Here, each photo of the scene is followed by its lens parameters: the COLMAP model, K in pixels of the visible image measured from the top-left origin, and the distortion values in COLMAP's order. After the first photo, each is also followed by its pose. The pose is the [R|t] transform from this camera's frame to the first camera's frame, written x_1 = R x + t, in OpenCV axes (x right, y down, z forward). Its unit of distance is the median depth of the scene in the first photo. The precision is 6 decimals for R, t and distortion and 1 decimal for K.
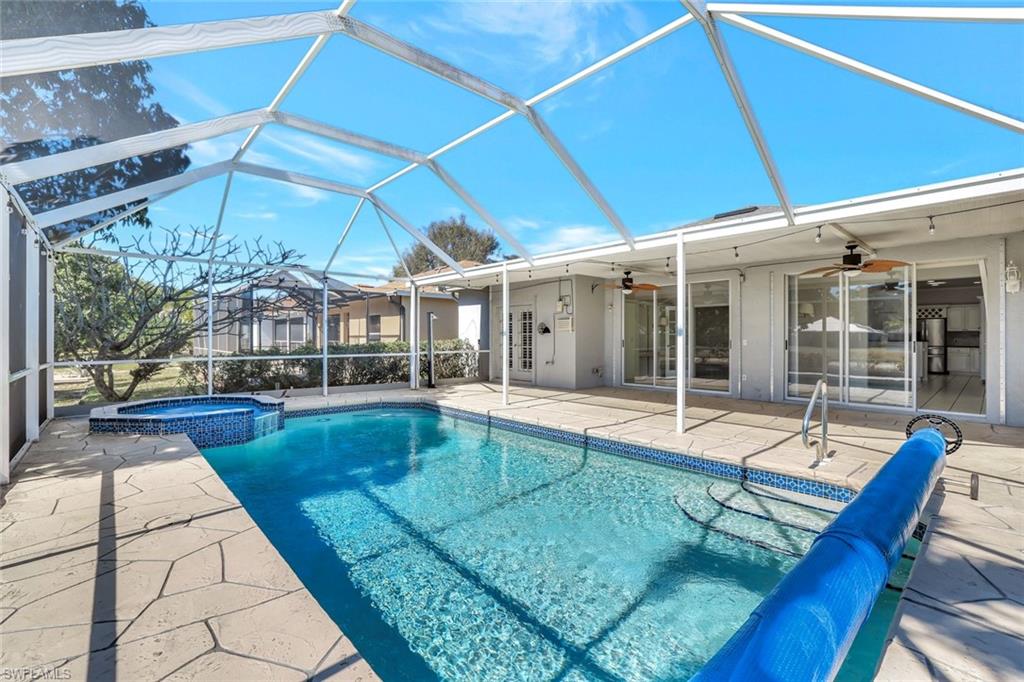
lens RADIAL K [[443.5, 0, 509.7], [0, 443.5, 337.8], [0, 0, 1]] dist [0.001423, 0.000259]
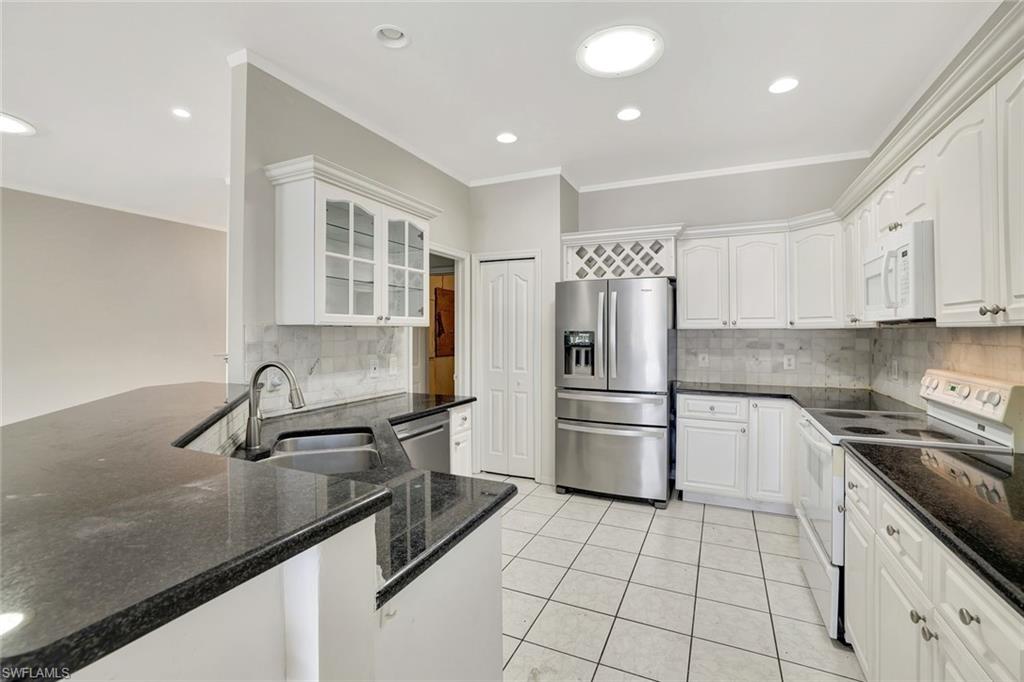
lens RADIAL K [[443.5, 0, 514.7], [0, 443.5, 335.5], [0, 0, 1]] dist [0.001423, 0.000259]
pose [[0.918781, 0.000506, 0.394768, 0.790411], [-0.003274, 0.999975, 0.006339, -0.011564], [-0.394754, -0.007117, 0.918759, 0.793917]]
